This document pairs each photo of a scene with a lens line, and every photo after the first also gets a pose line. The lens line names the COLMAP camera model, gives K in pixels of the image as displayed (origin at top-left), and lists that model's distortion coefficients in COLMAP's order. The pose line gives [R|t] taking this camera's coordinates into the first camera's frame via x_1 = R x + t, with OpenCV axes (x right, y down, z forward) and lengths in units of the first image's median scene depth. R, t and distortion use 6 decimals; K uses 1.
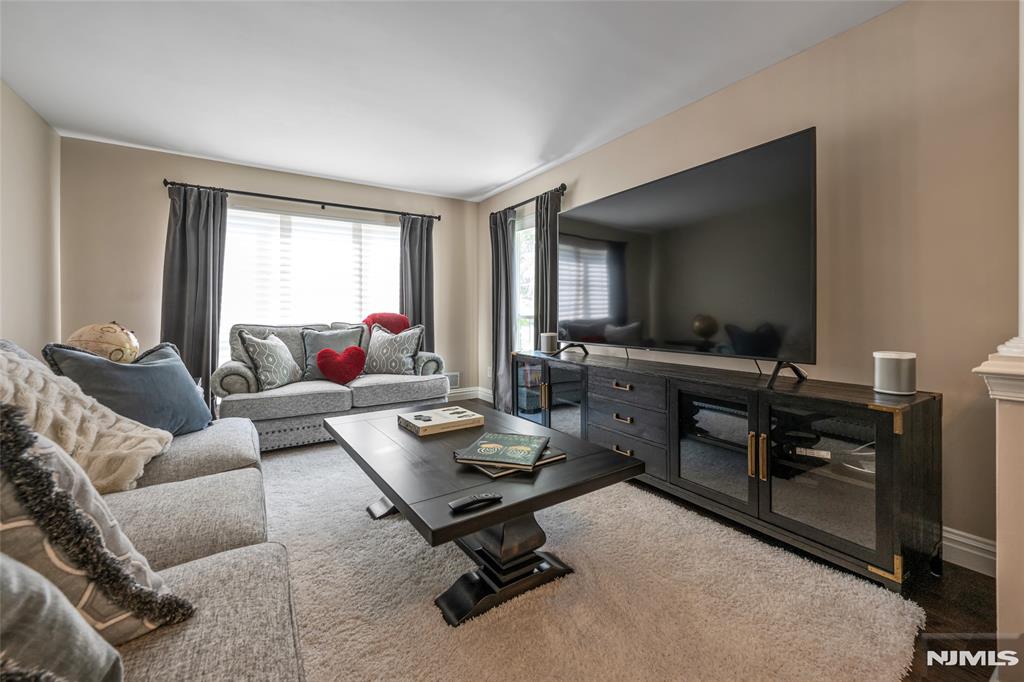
lens RADIAL K [[416.4, 0, 515.8], [0, 416.4, 313.8], [0, 0, 1]] dist [-0.002407, -0.000038]
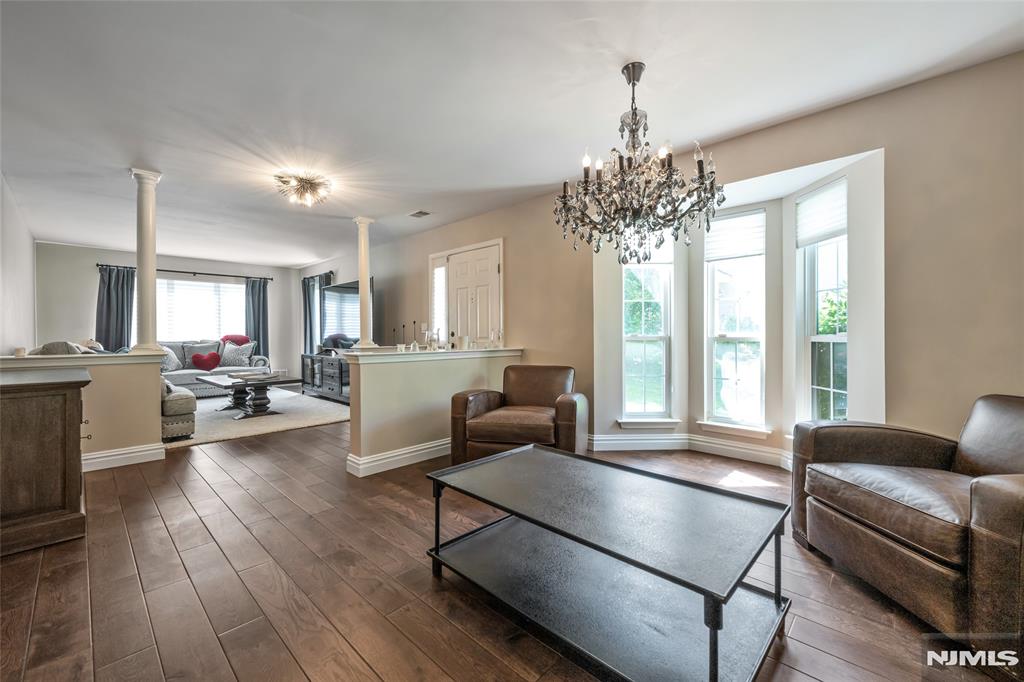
lens RADIAL K [[415.4, 0, 513.2], [0, 415.4, 336.5], [0, 0, 1]] dist [0.002152, 0.000151]
pose [[0.975767, -0.002812, 0.218794, 0.539860], [0.000956, 0.999963, 0.008586, -0.009279], [-0.218810, -0.008169, 0.975733, -1.172668]]
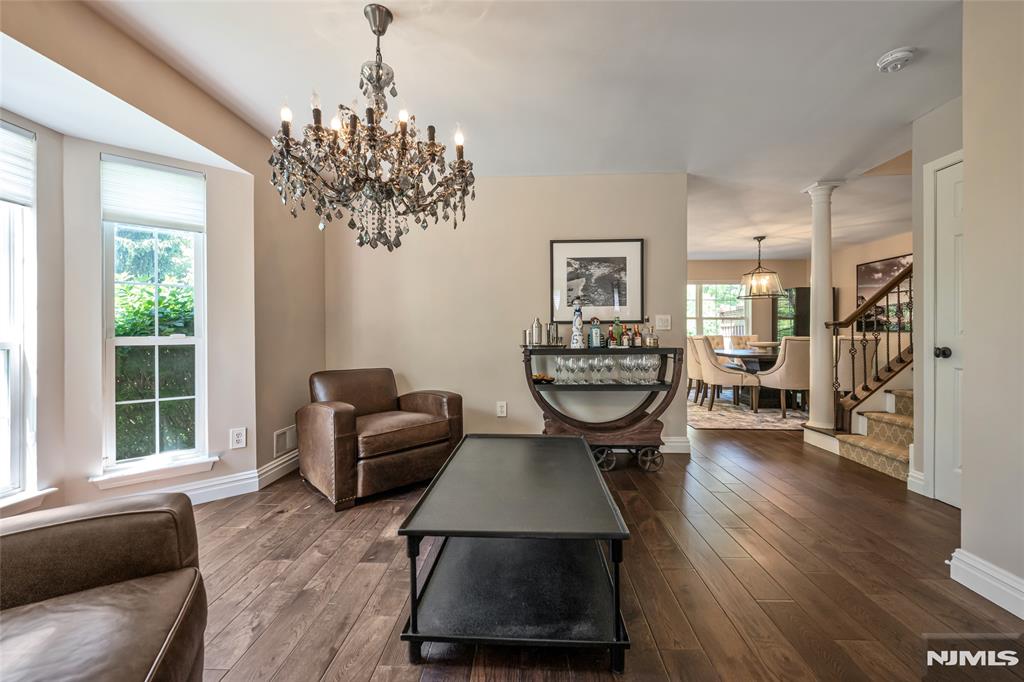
lens RADIAL K [[415.4, 0, 513.2], [0, 415.4, 336.5], [0, 0, 1]] dist [0.002152, 0.000151]
pose [[-0.803997, 0.001627, 0.594632, 0.418196], [0.001975, 0.999998, -0.000066, -0.004305], [-0.594630, 0.001121, -0.803998, -0.321956]]
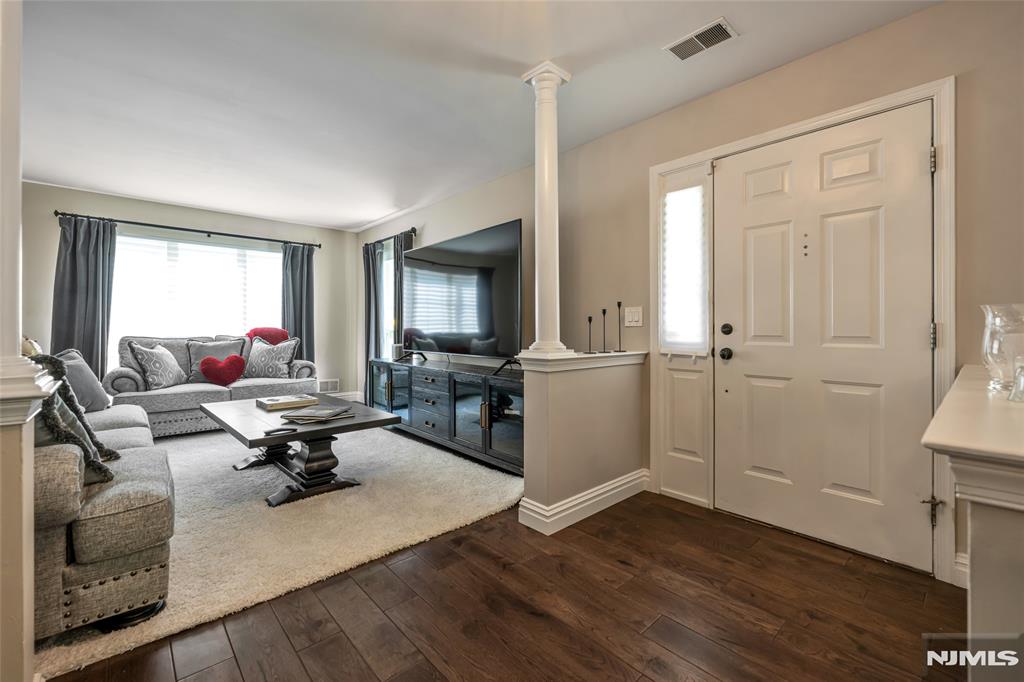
lens RADIAL K [[428.8, 0, 510.2], [0, 428.8, 329.7], [0, 0, 1]] dist [0.000088, -0.000089]
pose [[0.987982, 0.005811, 0.154457, 0.207363], [-0.006316, 0.999976, 0.002781, -0.003583], [-0.154438, -0.003723, 0.987996, -0.350646]]
